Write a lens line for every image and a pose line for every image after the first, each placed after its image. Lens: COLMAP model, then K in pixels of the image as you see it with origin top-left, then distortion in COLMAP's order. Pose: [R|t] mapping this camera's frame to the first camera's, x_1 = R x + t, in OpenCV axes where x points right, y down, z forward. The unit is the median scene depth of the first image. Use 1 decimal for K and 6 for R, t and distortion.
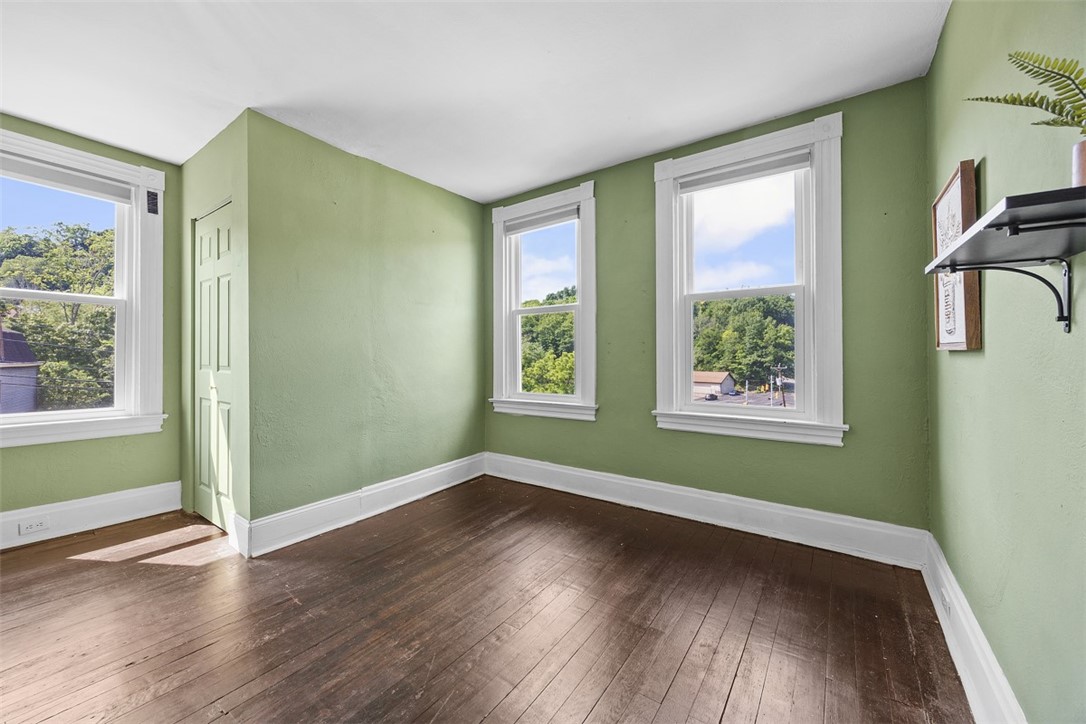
lens RADIAL K [[418.3, 0, 538.7], [0, 418.3, 356.7], [0, 0, 1]] dist [-0.003104, 0.000193]
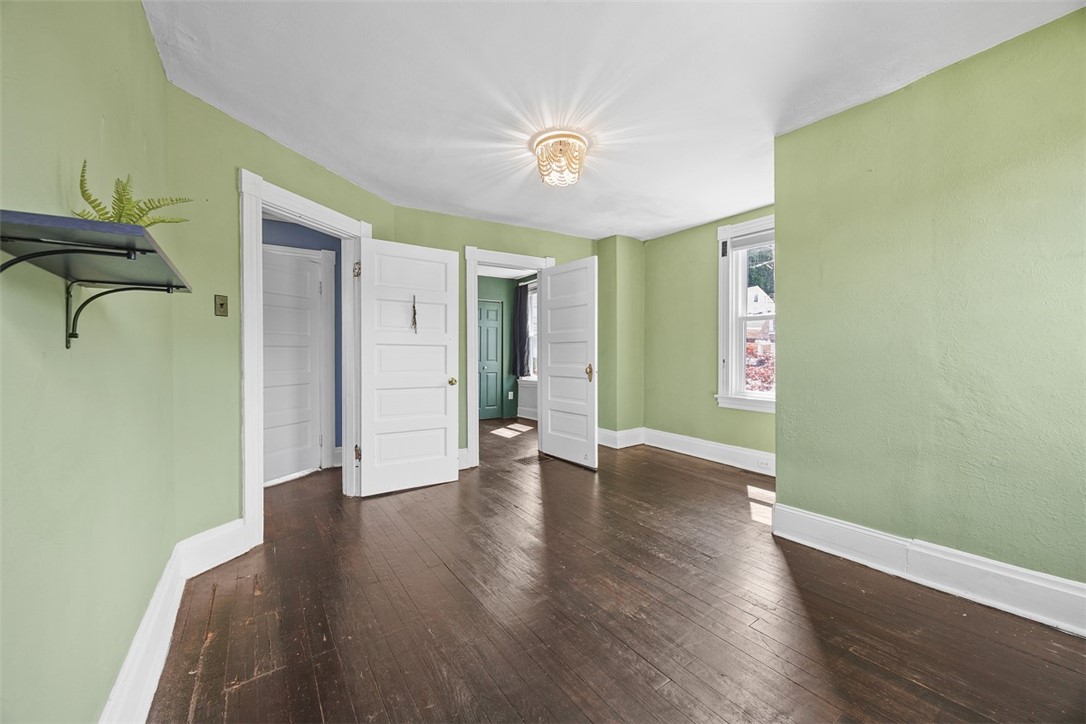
lens RADIAL K [[418.3, 0, 538.7], [0, 418.3, 356.7], [0, 0, 1]] dist [-0.003104, 0.000193]
pose [[-0.347704, 0.007694, -0.937573, 0.531878], [0.006467, 0.999962, 0.005808, -0.011468], [0.937582, -0.004044, -0.347740, 0.707553]]
